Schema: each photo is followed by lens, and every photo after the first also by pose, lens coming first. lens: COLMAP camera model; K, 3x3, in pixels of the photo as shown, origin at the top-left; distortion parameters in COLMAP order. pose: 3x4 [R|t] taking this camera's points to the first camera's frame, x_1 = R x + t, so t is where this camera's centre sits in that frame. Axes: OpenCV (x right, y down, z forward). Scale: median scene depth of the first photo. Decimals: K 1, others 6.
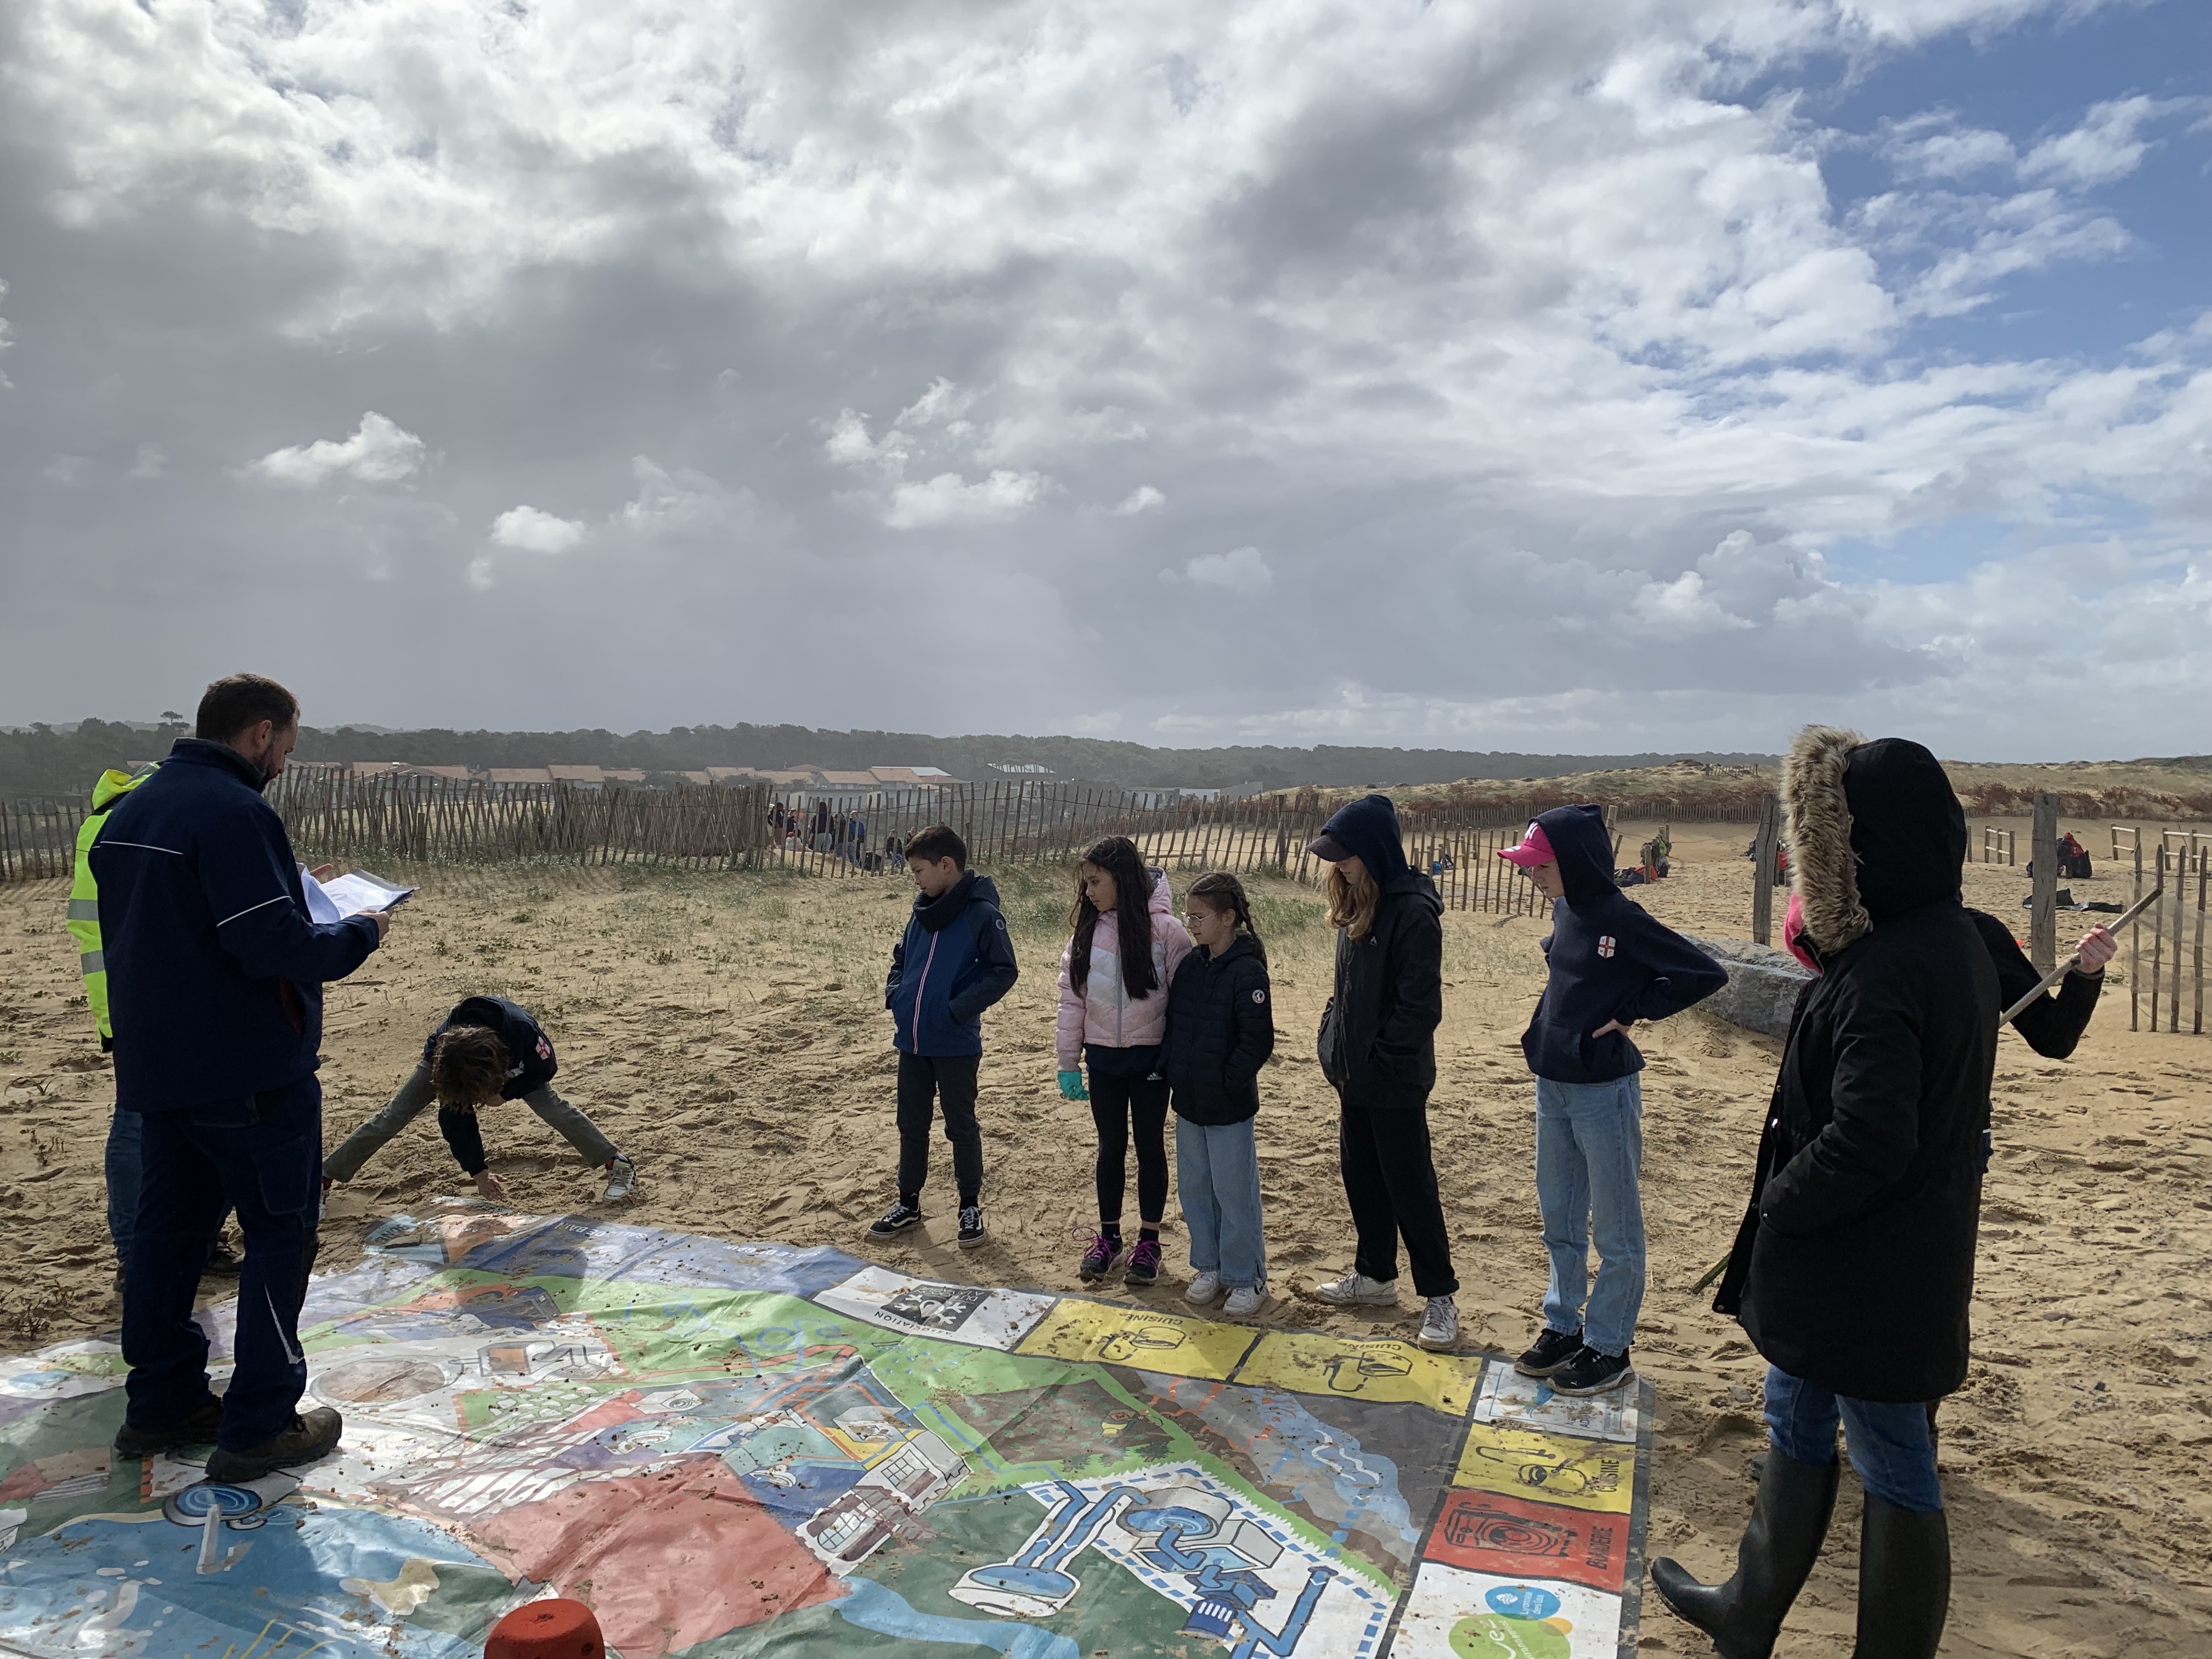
lens RADIAL K [[1634.3, 0, 1109.9], [0, 1634.3, 825.5], [0, 0, 1]] dist [0.018744, 0.000153]
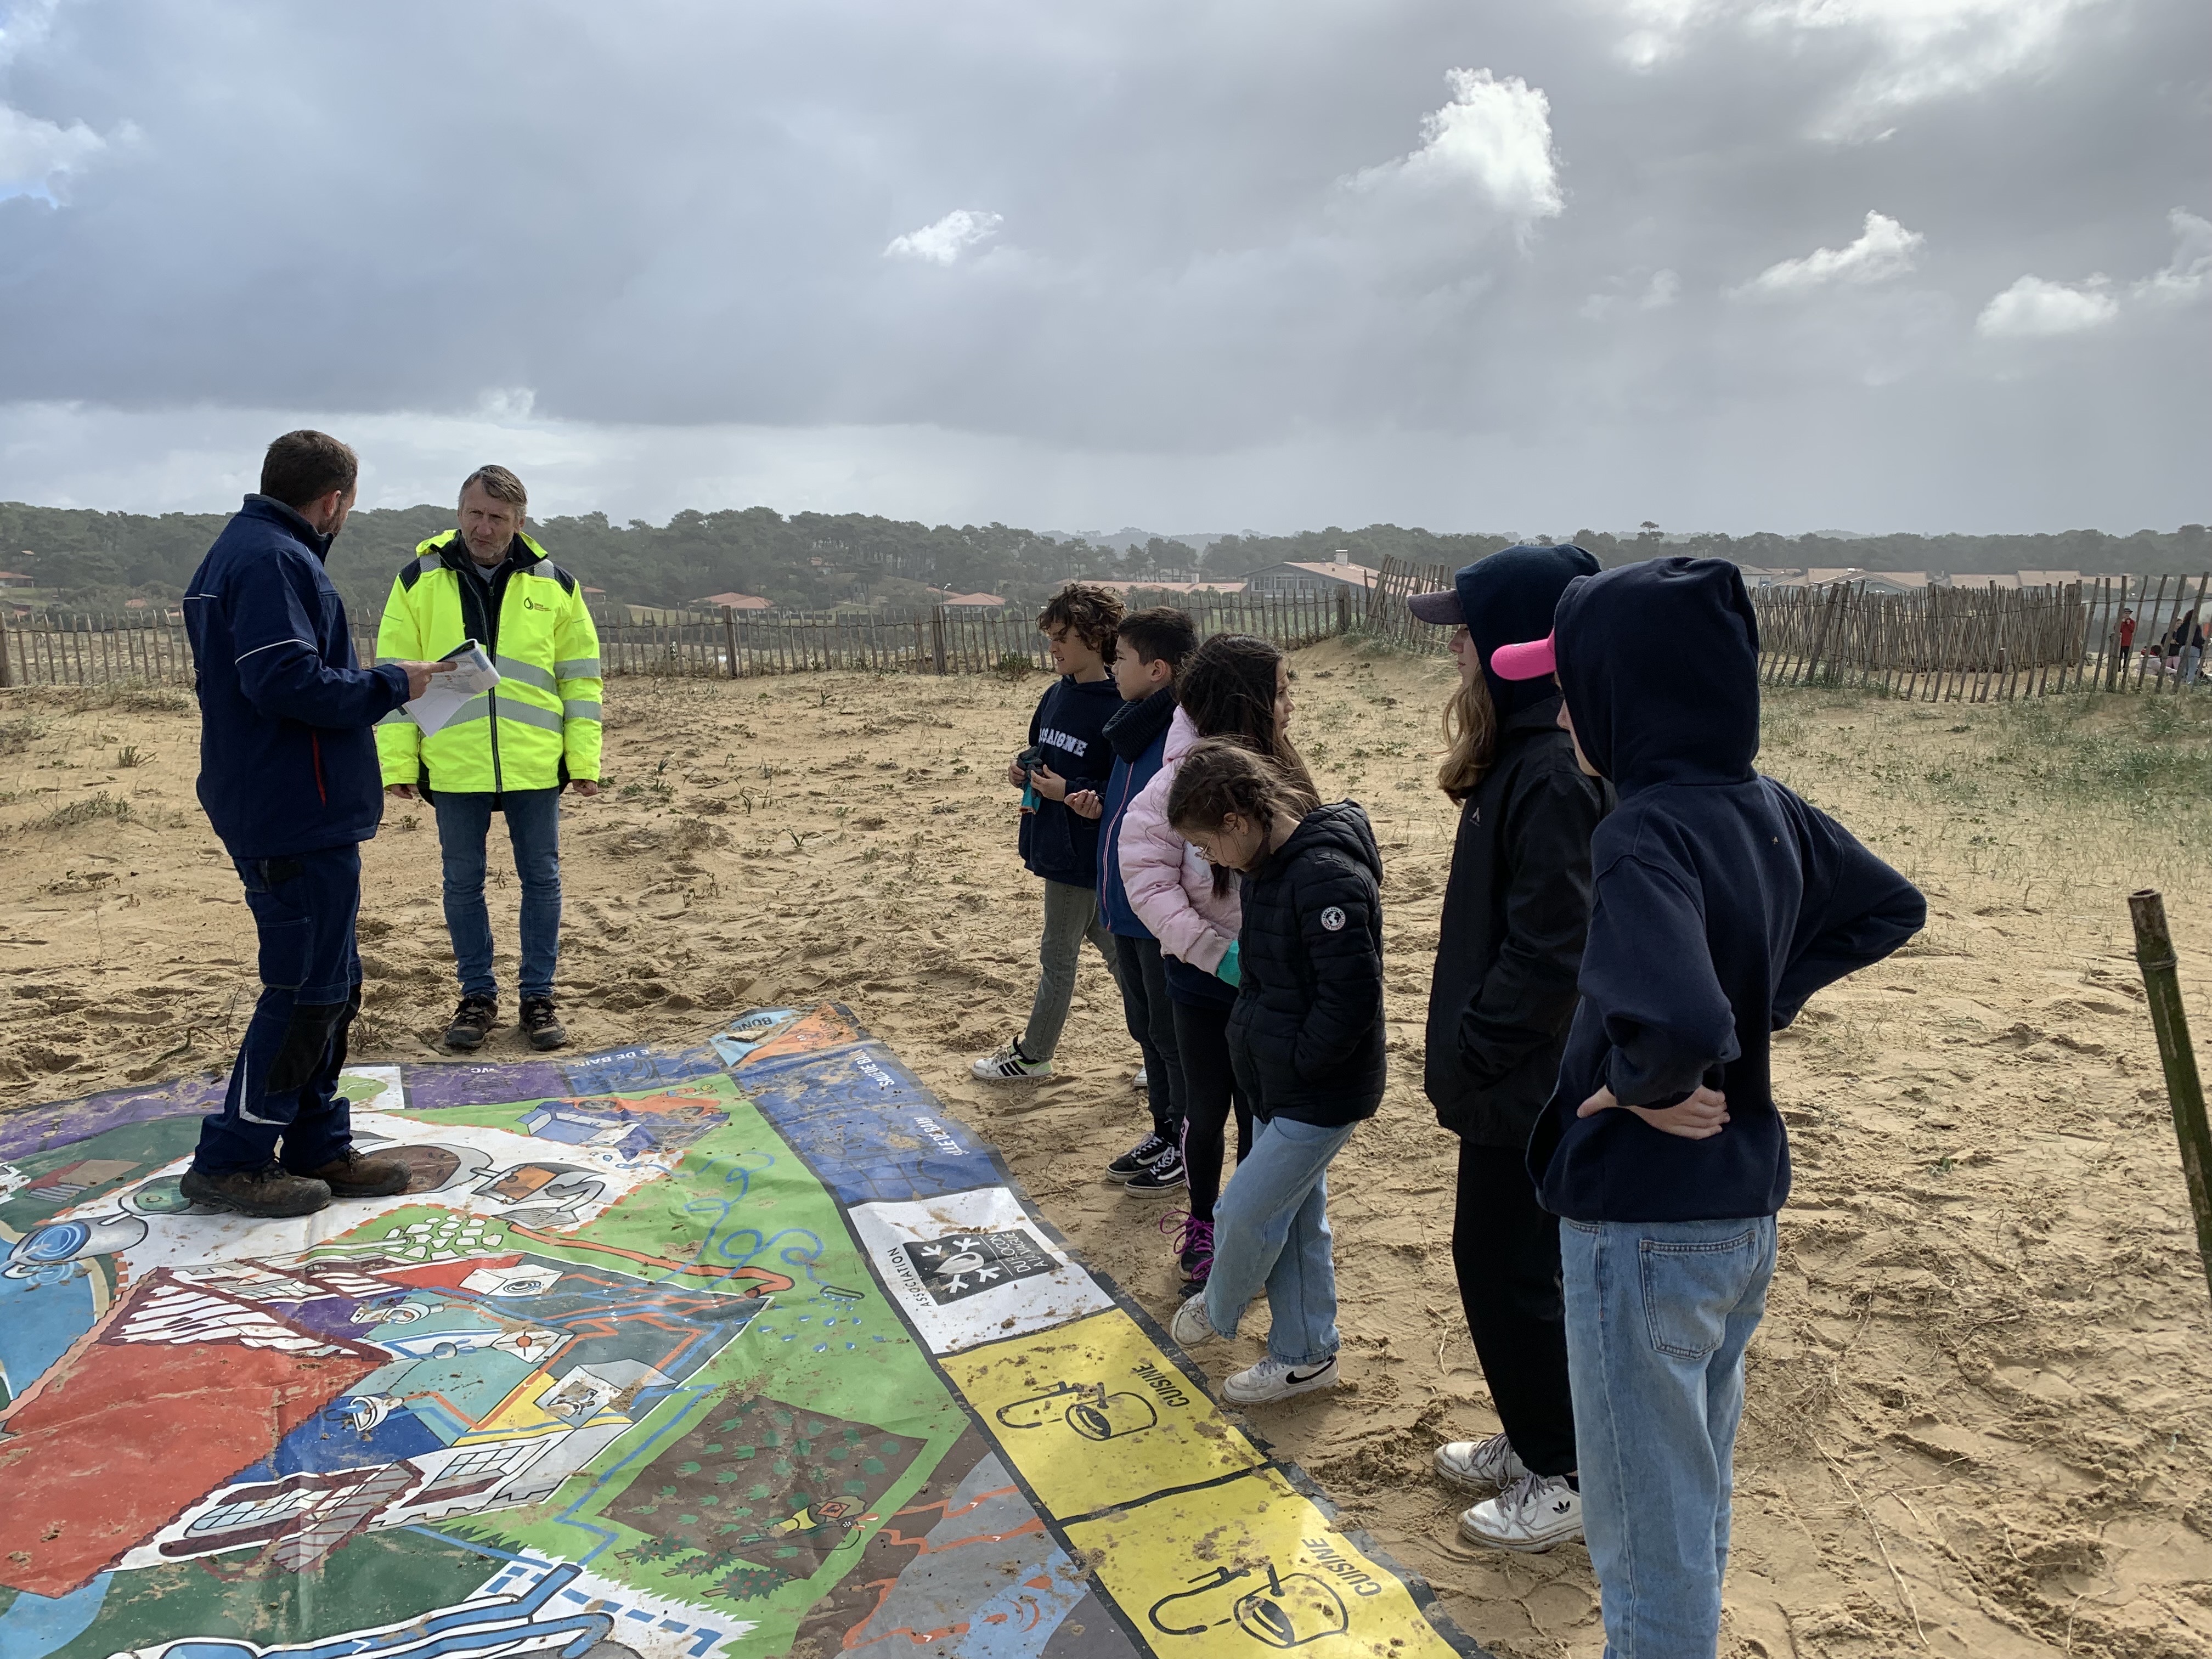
lens RADIAL K [[1634.3, 0, 1105.3], [0, 1634.3, 826.5], [0, 0, 1]] dist [0.018744, 0.000153]
pose [[0.694518, 0.111470, -0.710788, 0.485494], [-0.025970, 0.991165, 0.130065, -0.004336], [0.719007, -0.071873, 0.691277, 0.587125]]
